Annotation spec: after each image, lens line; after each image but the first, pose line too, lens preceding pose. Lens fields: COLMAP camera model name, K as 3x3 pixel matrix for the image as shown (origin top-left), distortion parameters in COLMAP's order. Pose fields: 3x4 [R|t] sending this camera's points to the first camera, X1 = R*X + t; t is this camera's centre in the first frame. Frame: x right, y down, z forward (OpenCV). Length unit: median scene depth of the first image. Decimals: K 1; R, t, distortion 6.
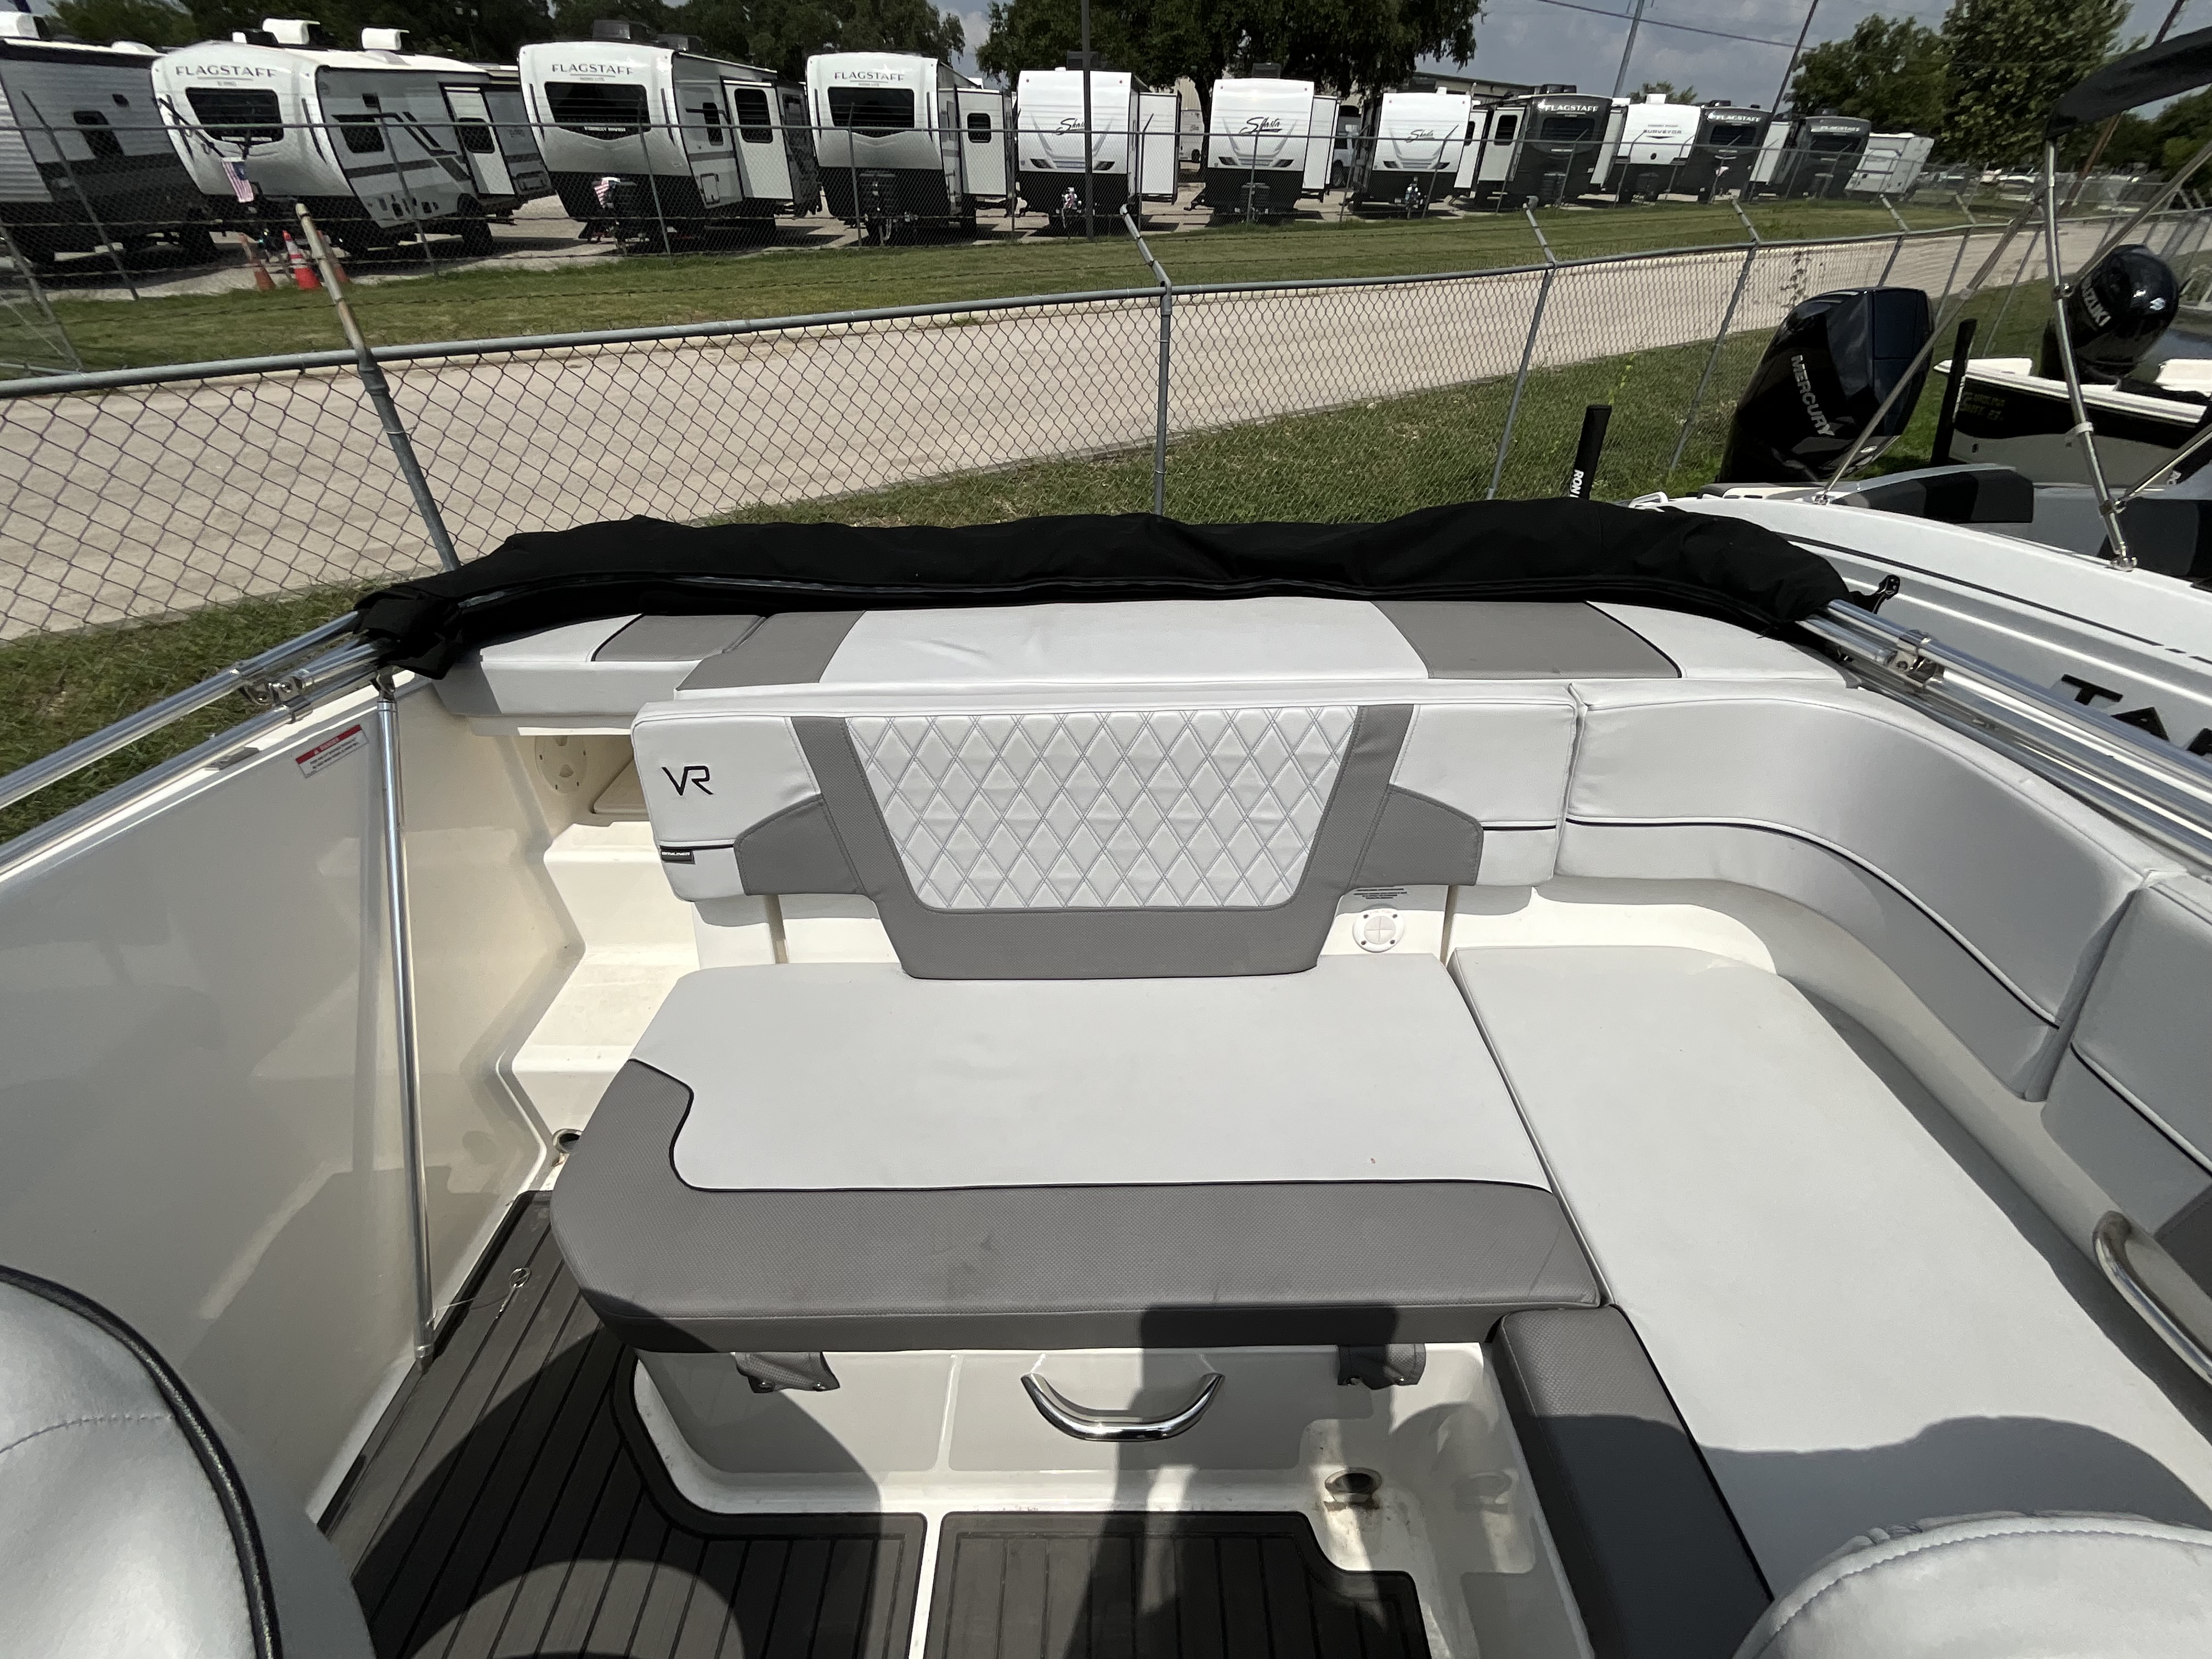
lens RADIAL K [[882.0, 0, 1106.0], [0, 882.0, 829.5], [0, 0, 1]] dist [0.001394, -0.002108]
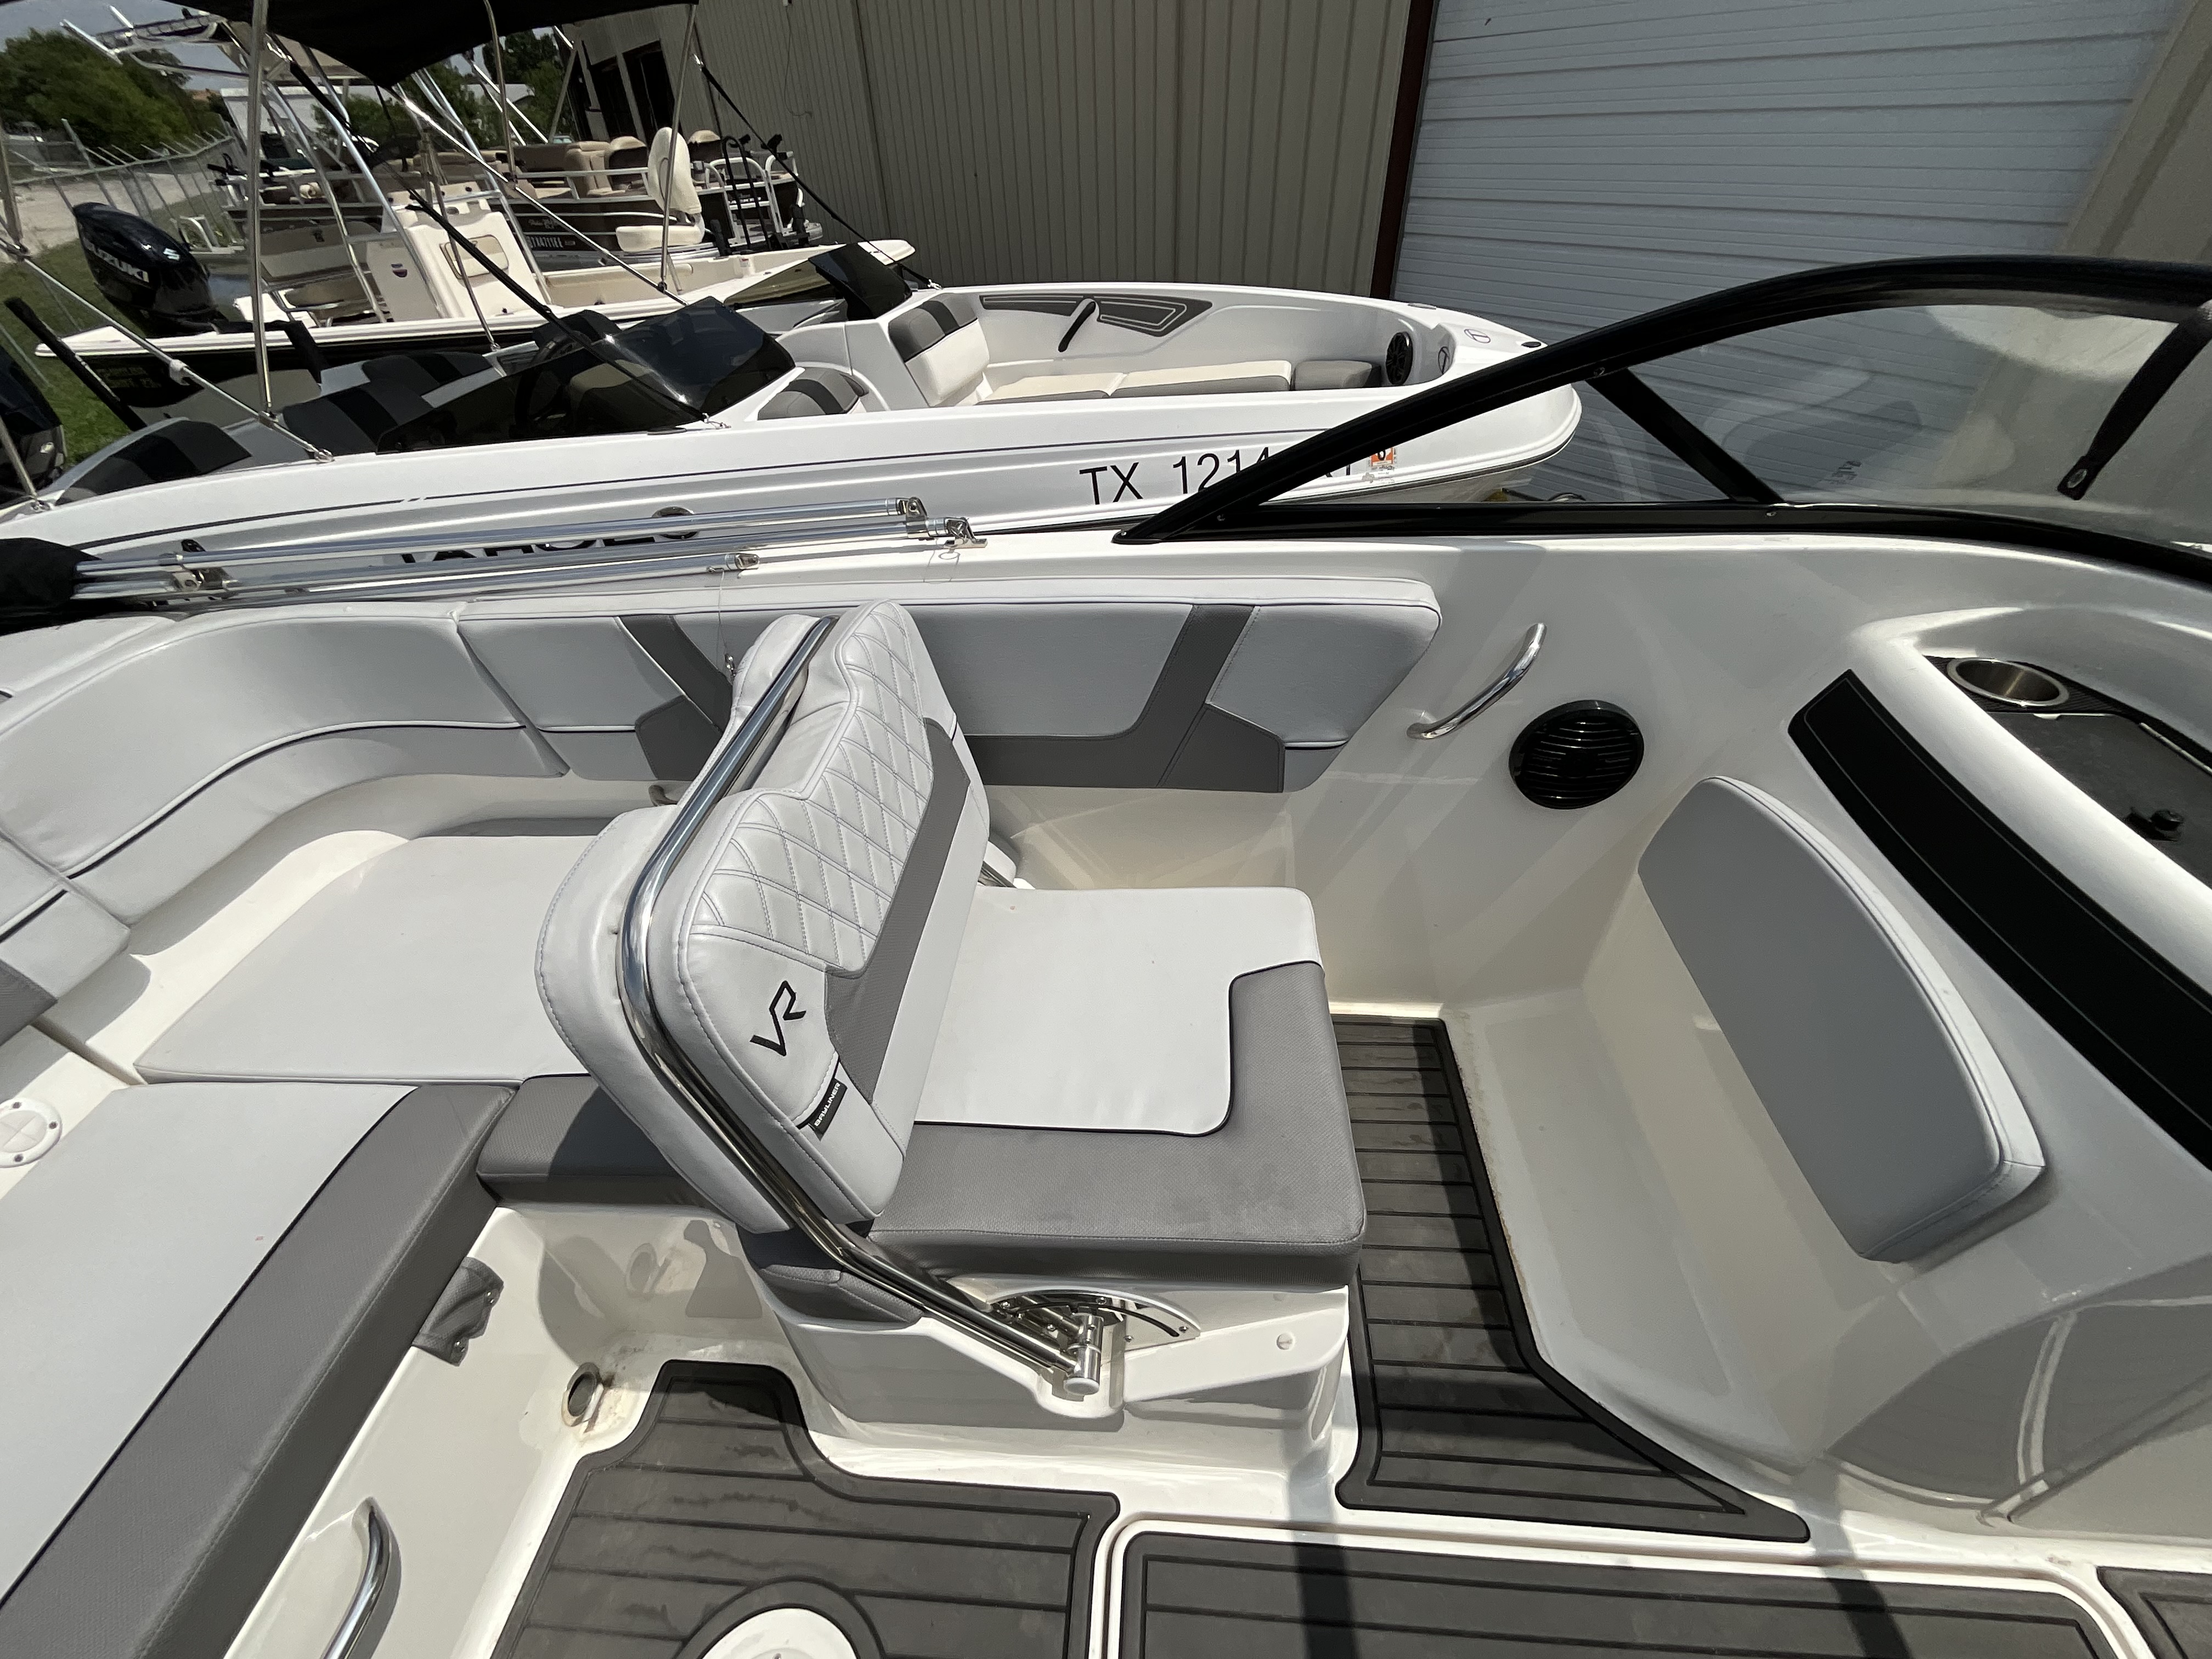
lens RADIAL K [[882.0, 0, 1106.0], [0, 882.0, 829.5], [0, 0, 1]] dist [0.001394, -0.002108]
pose [[0.056699, -0.624948, 0.778604, -0.075762], [0.601929, 0.643582, 0.472740, 0.165888], [-0.796534, 0.441861, 0.412665, -0.213029]]
